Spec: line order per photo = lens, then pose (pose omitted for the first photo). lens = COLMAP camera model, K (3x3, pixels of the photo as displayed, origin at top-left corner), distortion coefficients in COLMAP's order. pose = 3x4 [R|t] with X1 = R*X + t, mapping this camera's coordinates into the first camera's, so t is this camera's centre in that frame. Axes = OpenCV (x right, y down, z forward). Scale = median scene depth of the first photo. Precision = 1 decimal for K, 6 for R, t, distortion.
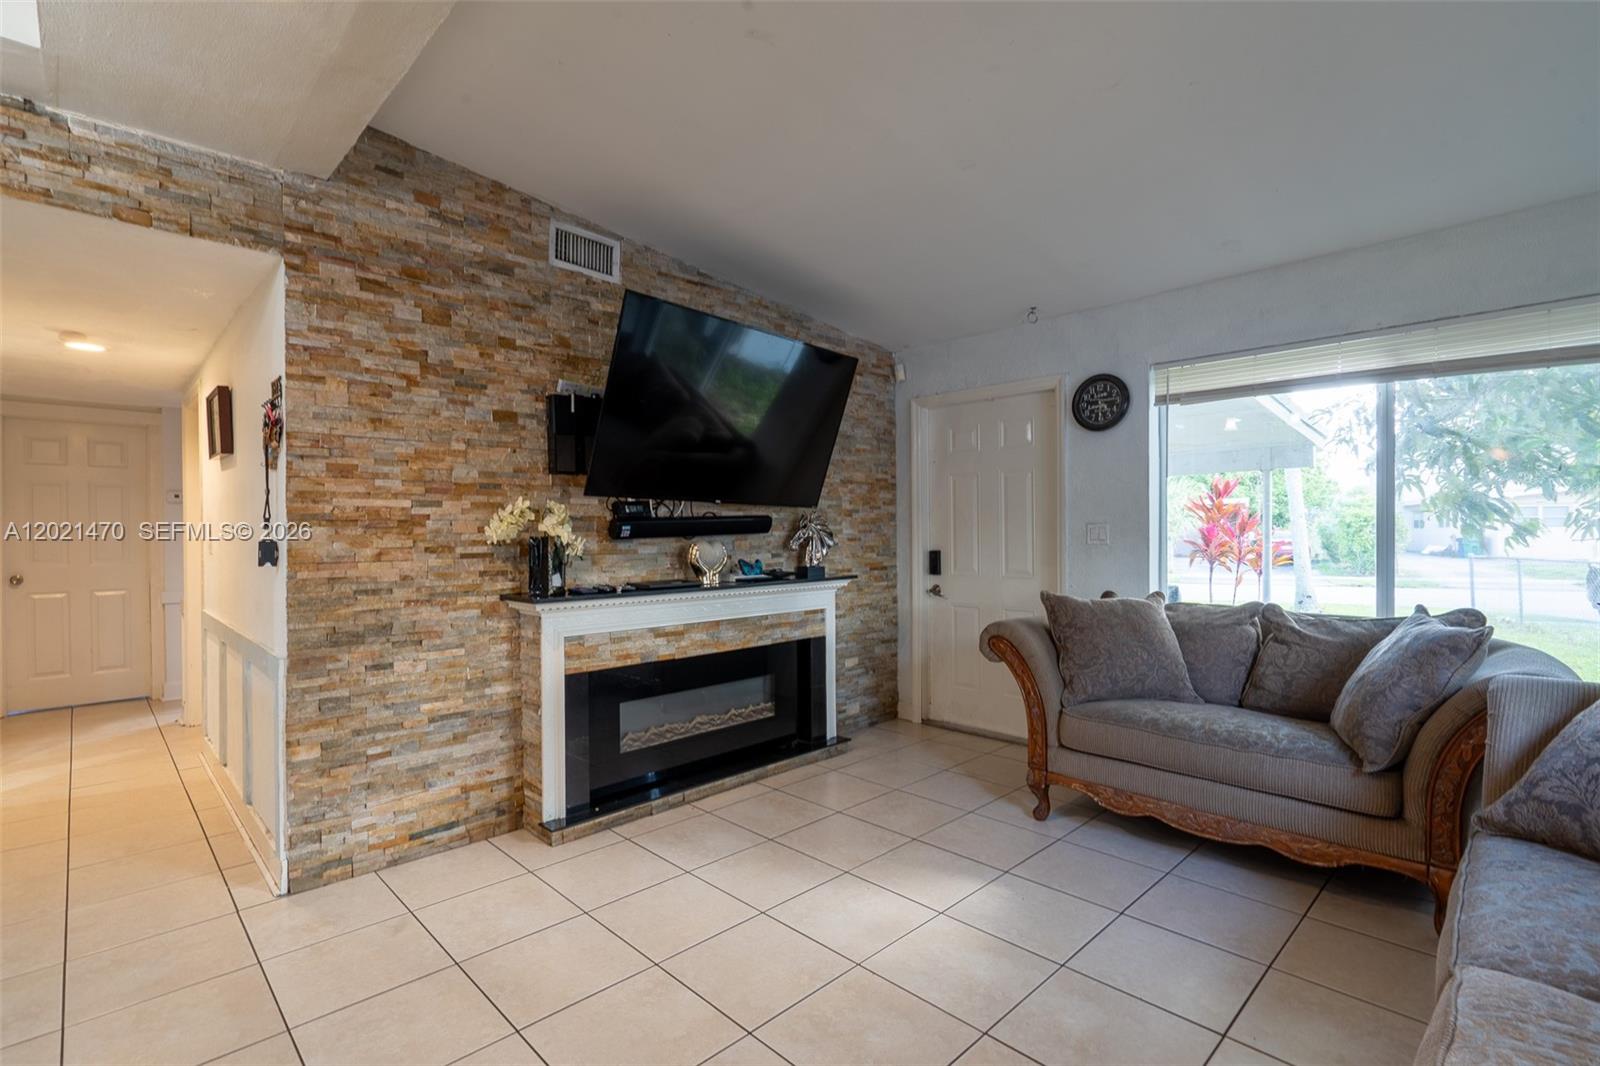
lens RADIAL K [[724.6, 0, 769.8], [0, 724.6, 535.2], [0, 0, 1]] dist [-0.003619, 0.001391]
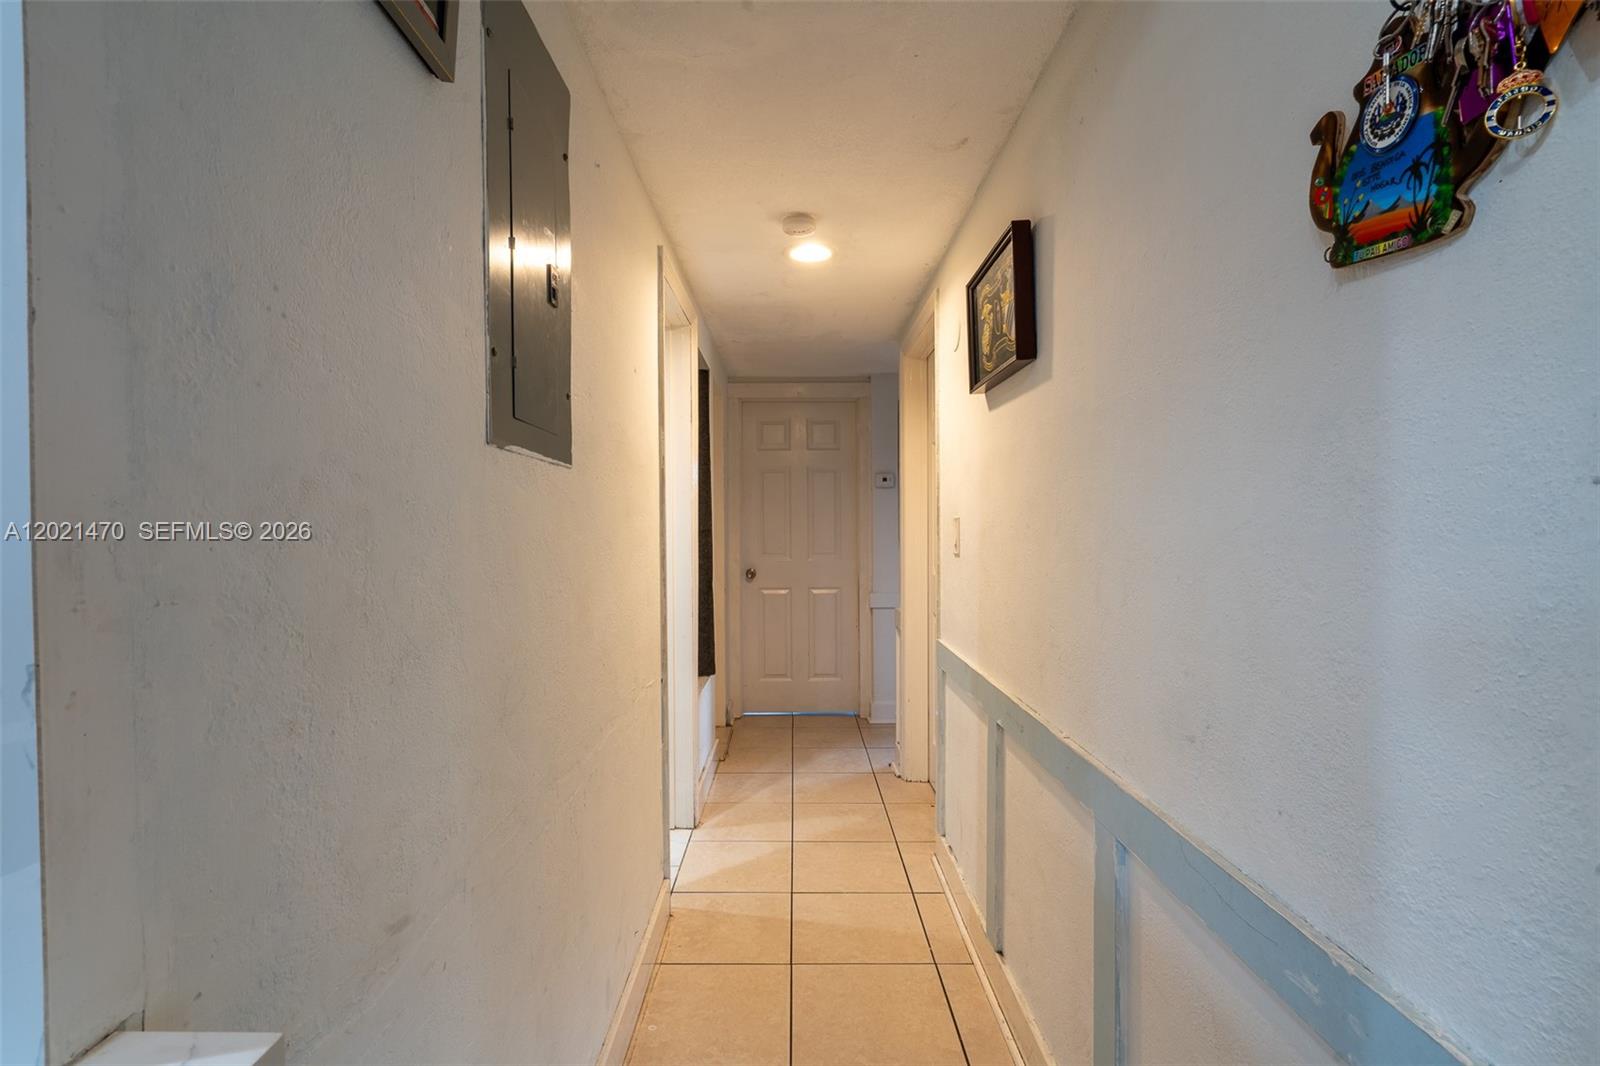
lens RADIAL K [[724.6, 0, 800.2], [0, 724.6, 533.3], [0, 0, 1]] dist [-0.003619, 0.001391]
pose [[0.727629, 0.009578, -0.685904, -0.696678], [-0.004330, 0.999947, 0.009370, 0.001968], [0.685958, -0.003848, 0.727631, 0.713642]]
